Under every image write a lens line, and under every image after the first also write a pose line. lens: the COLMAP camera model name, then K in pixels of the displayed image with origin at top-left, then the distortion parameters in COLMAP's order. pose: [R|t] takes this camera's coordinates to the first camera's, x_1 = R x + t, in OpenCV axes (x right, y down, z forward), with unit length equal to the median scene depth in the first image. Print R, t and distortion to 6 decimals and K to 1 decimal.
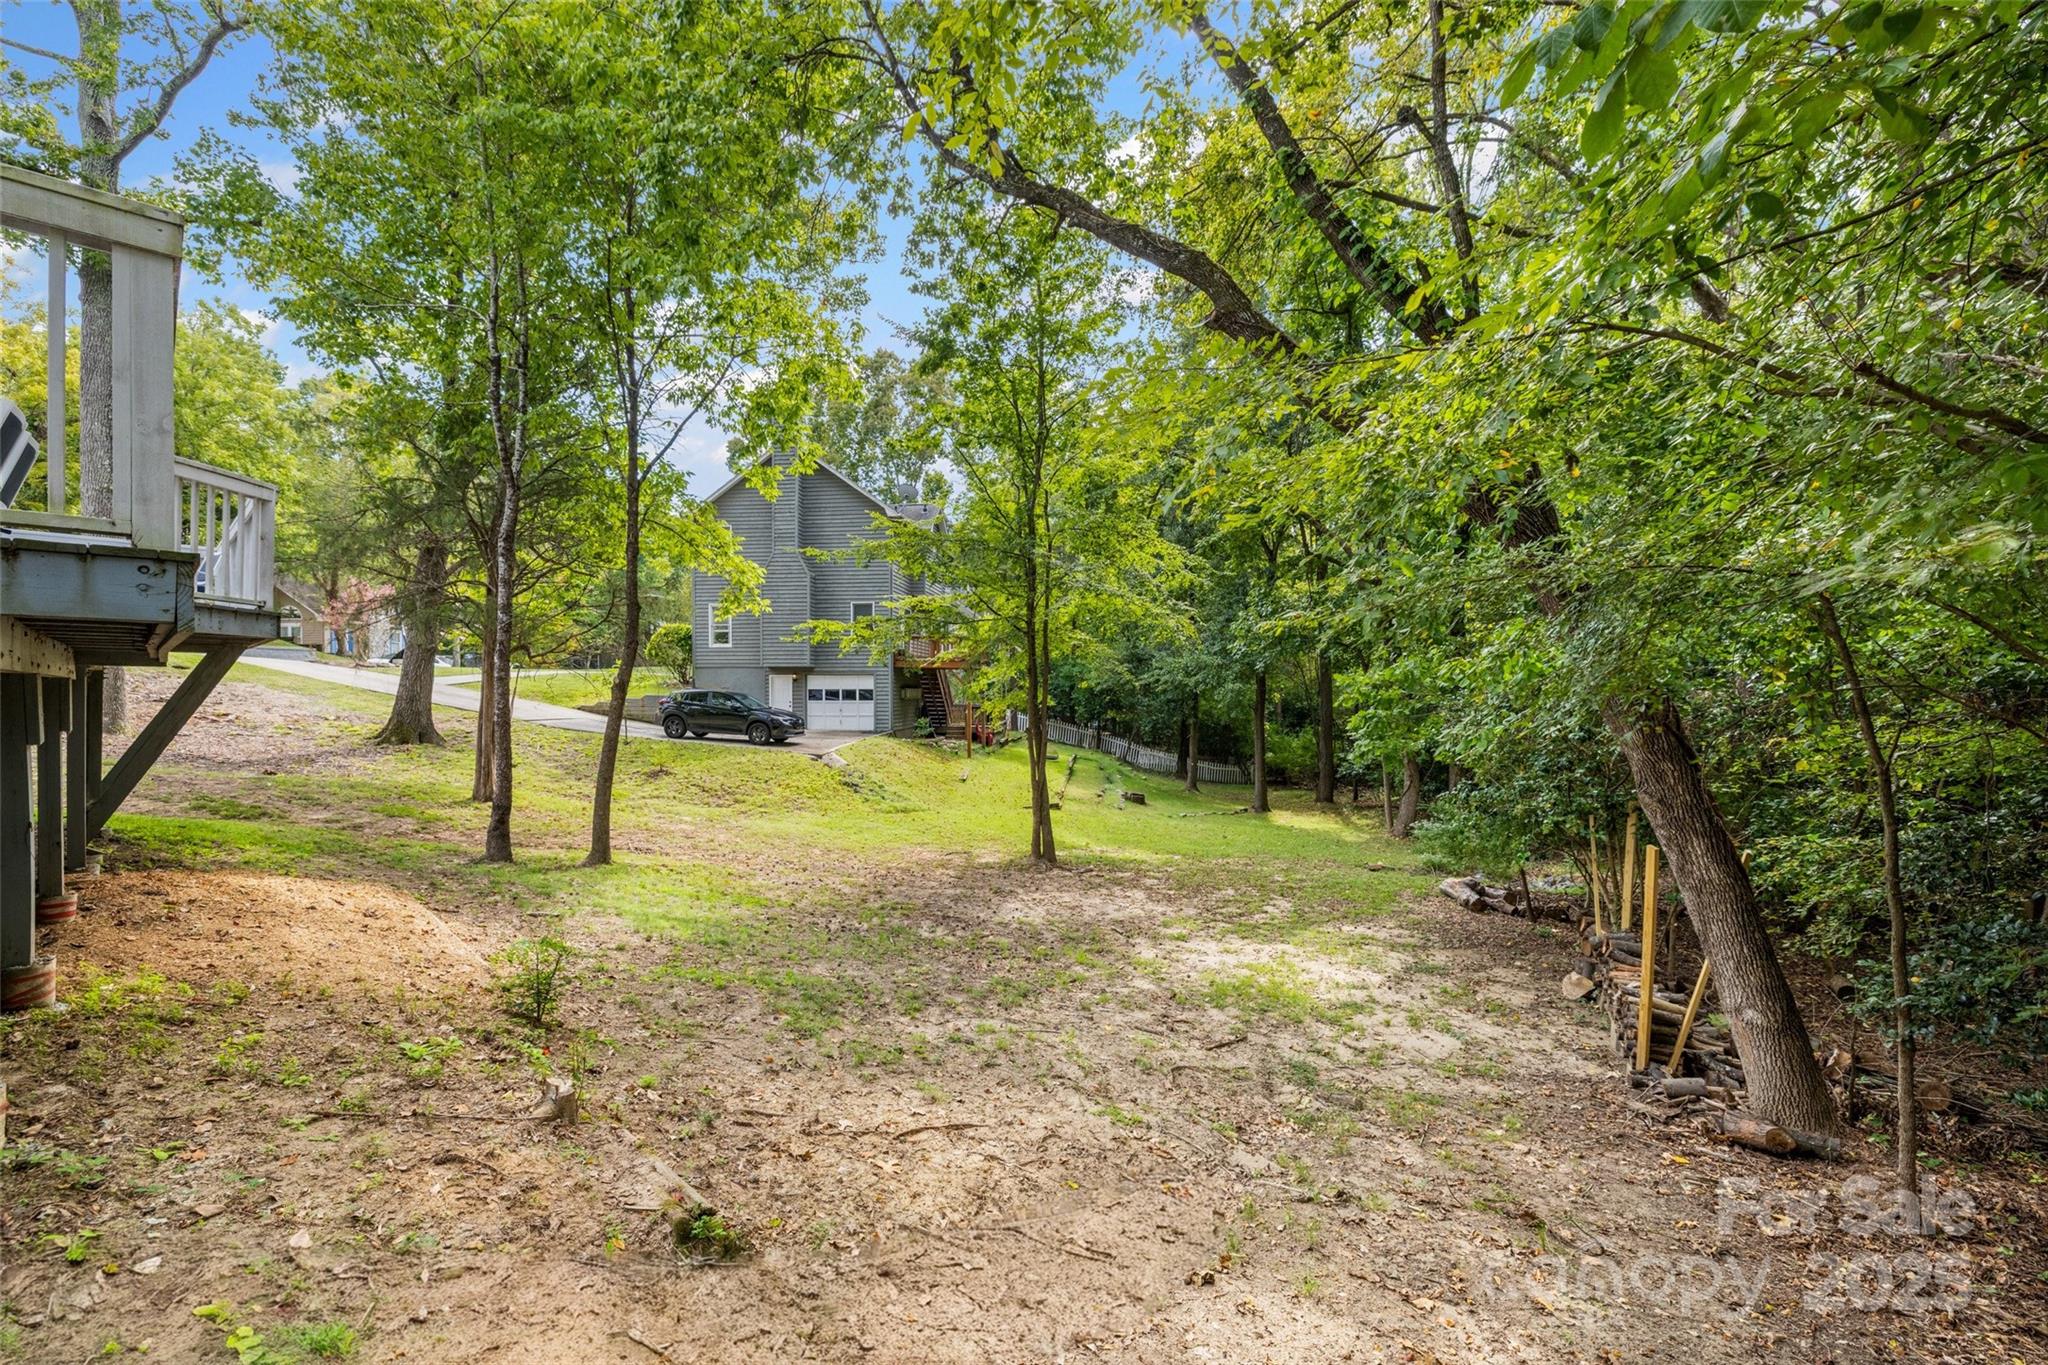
lens RADIAL K [[846.2, 0, 1032.2], [0, 846.2, 691.0], [0, 0, 1]] dist [-0.000591, 0.000303]
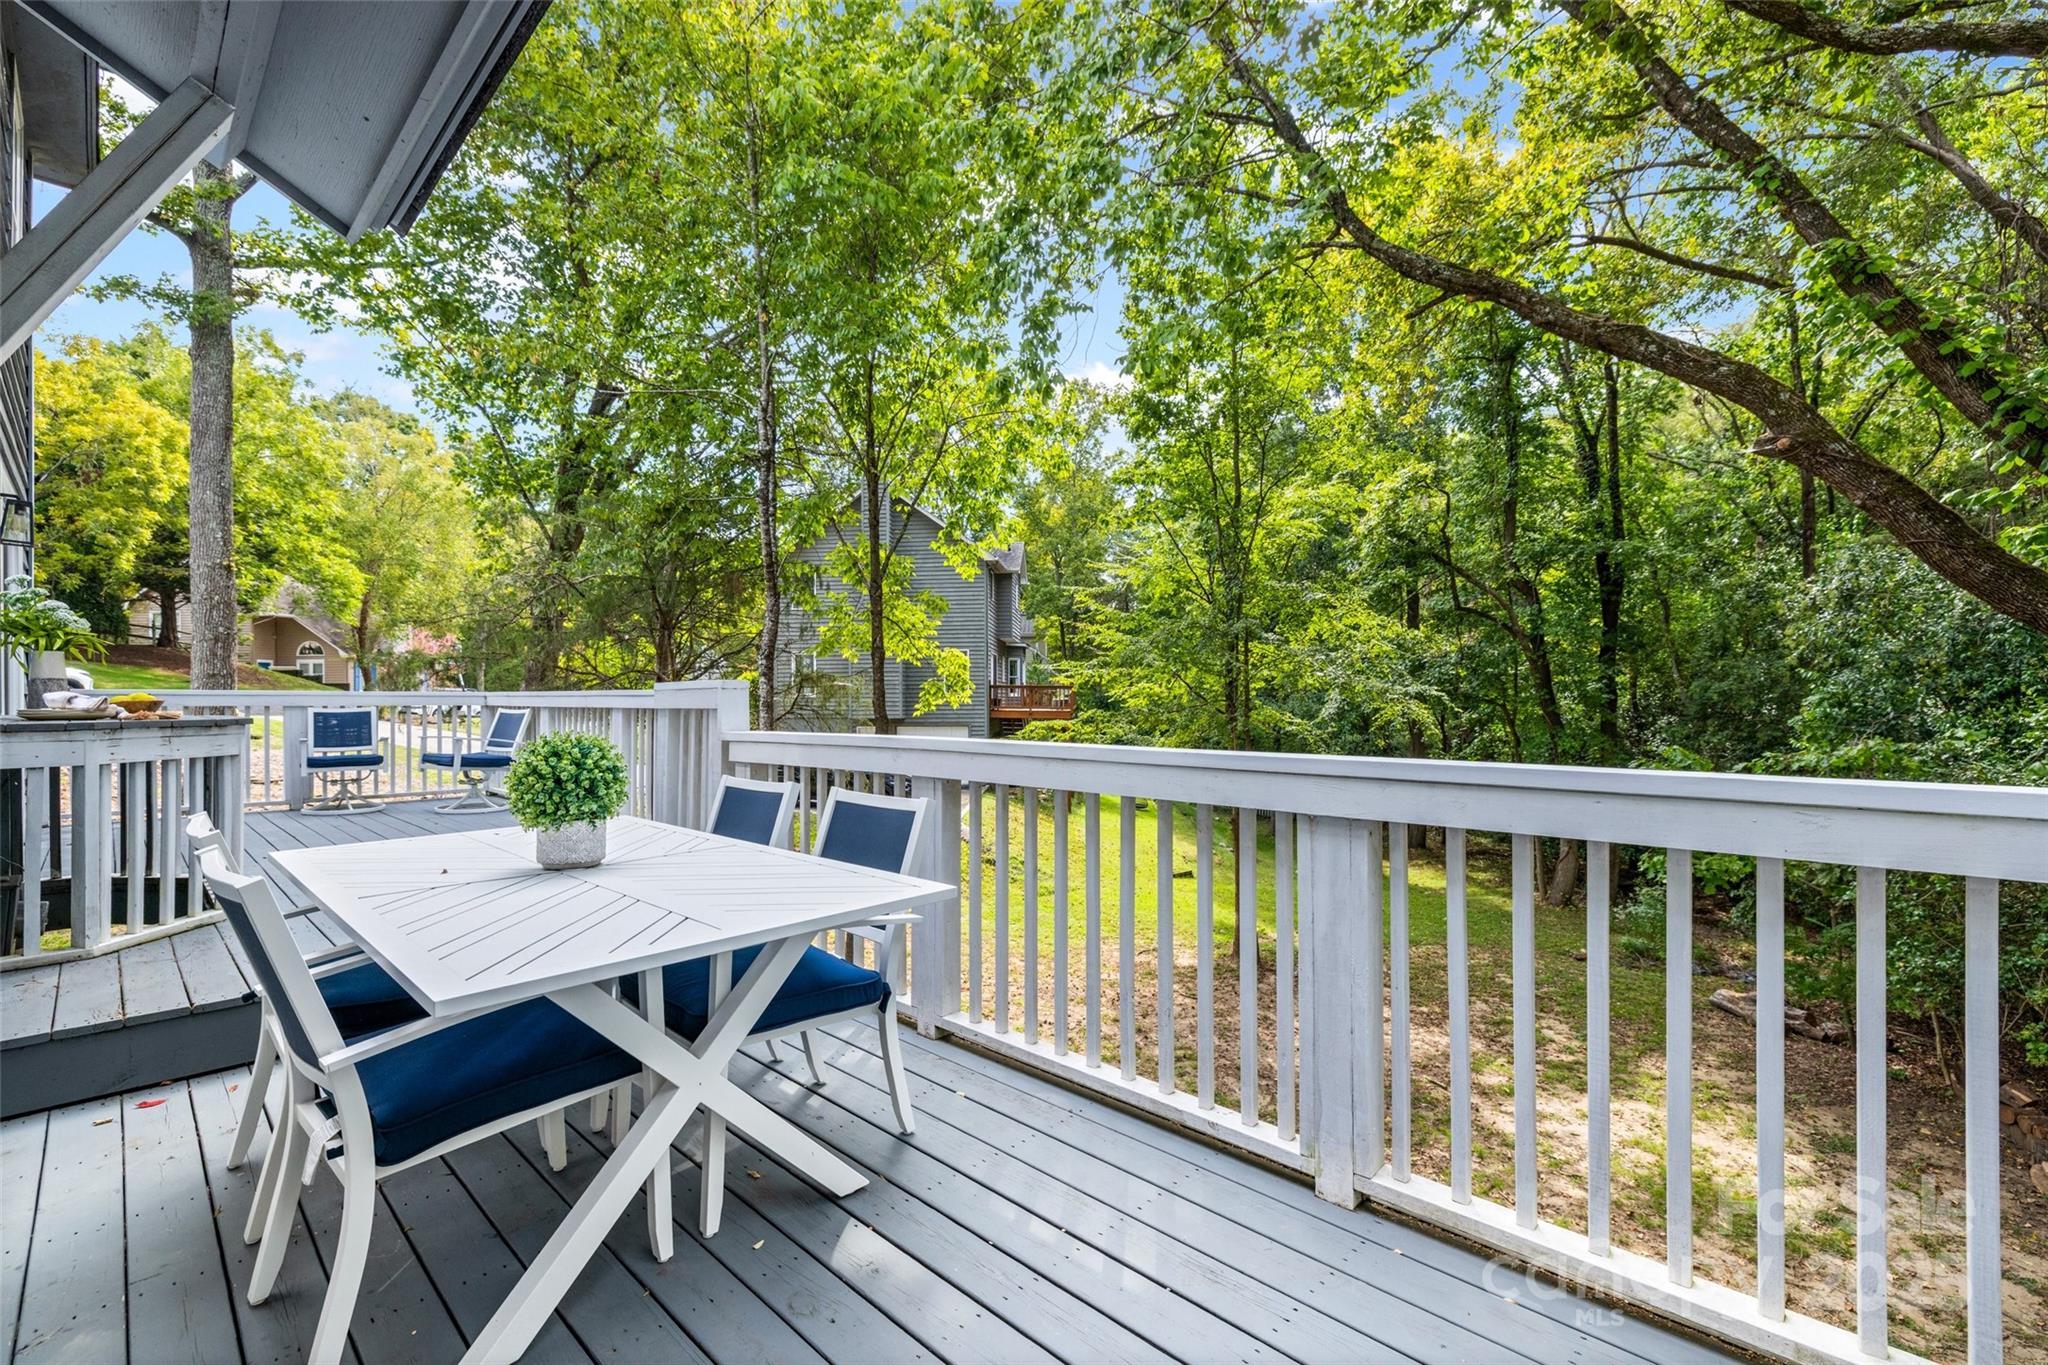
lens RADIAL K [[846.2, 0, 1016.5], [0, 846.2, 682.9], [0, 0, 1]] dist [-0.000591, 0.000303]
pose [[0.999817, -0.007701, 0.017510, -0.277124], [0.007918, 0.999892, -0.012371, -0.101487], [-0.017413, 0.012507, 0.999770, 0.090315]]
